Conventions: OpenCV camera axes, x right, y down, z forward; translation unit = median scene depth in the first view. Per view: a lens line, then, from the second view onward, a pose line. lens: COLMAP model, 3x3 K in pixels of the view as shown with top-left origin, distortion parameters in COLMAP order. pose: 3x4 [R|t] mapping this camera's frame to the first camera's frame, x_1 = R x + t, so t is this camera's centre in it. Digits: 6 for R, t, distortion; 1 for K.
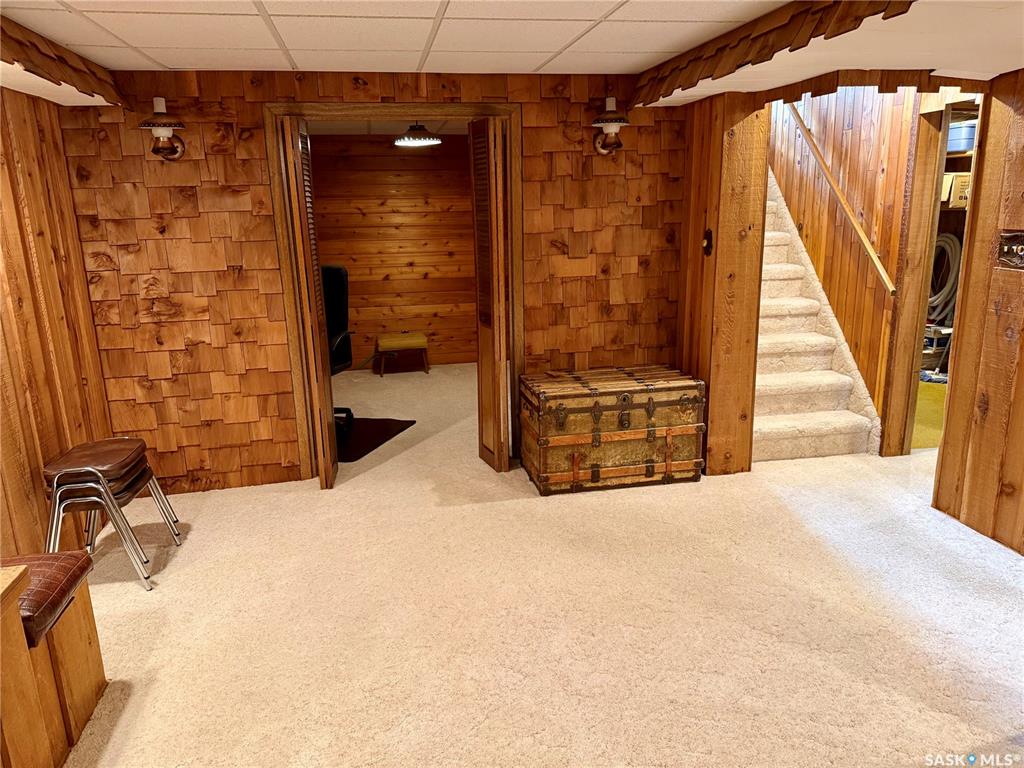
lens RADIAL K [[743.8, 0, 488.0], [0, 743.8, 397.7], [0, 0, 1]] dist [0.071653, -0.081749]
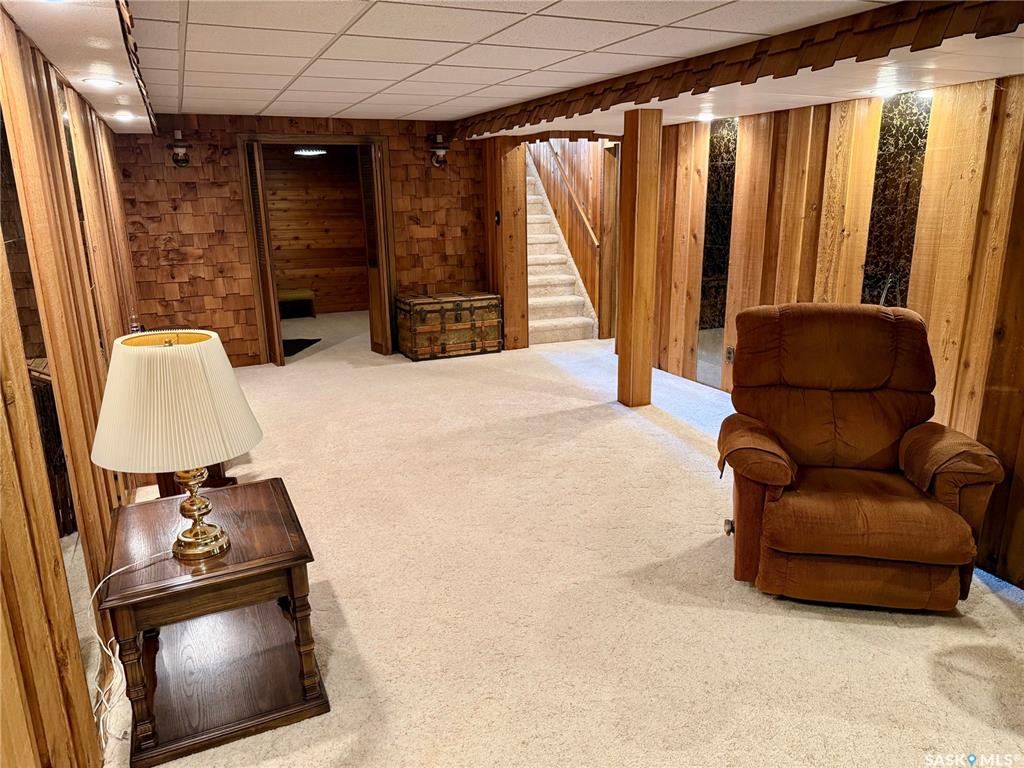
lens RADIAL K [[743.8, 0, 507.7], [0, 743.8, 388.0], [0, 0, 1]] dist [0.071653, -0.081749]
pose [[0.968865, -0.053466, 0.241748, -0.130806], [0.053980, 0.998532, 0.004498, 0.183519], [-0.241634, 0.008691, 0.970329, -0.700298]]
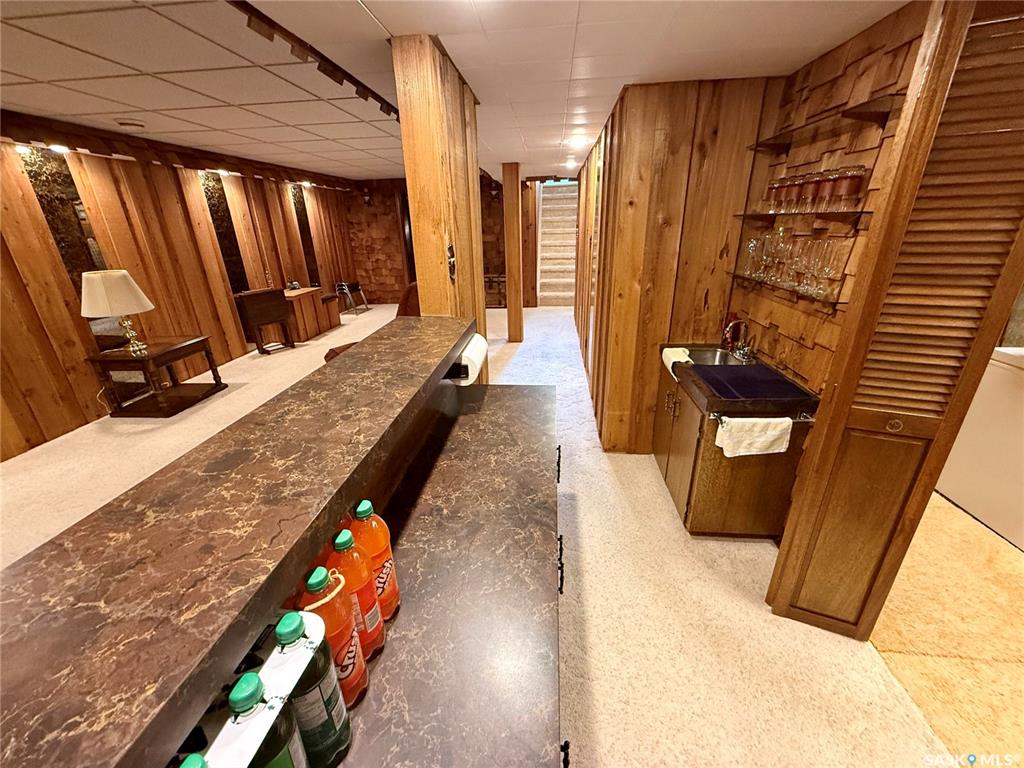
lens RADIAL K [[408.8, 0, 496.0], [0, 408.8, 393.8], [0, 0, 1]] dist [0.007833, -0.002663]
pose [[0.954863, 0.112074, -0.275093, 0.701031], [-0.069329, 0.984601, 0.160484, 0.191157], [0.288843, -0.134169, 0.947929, -0.712345]]
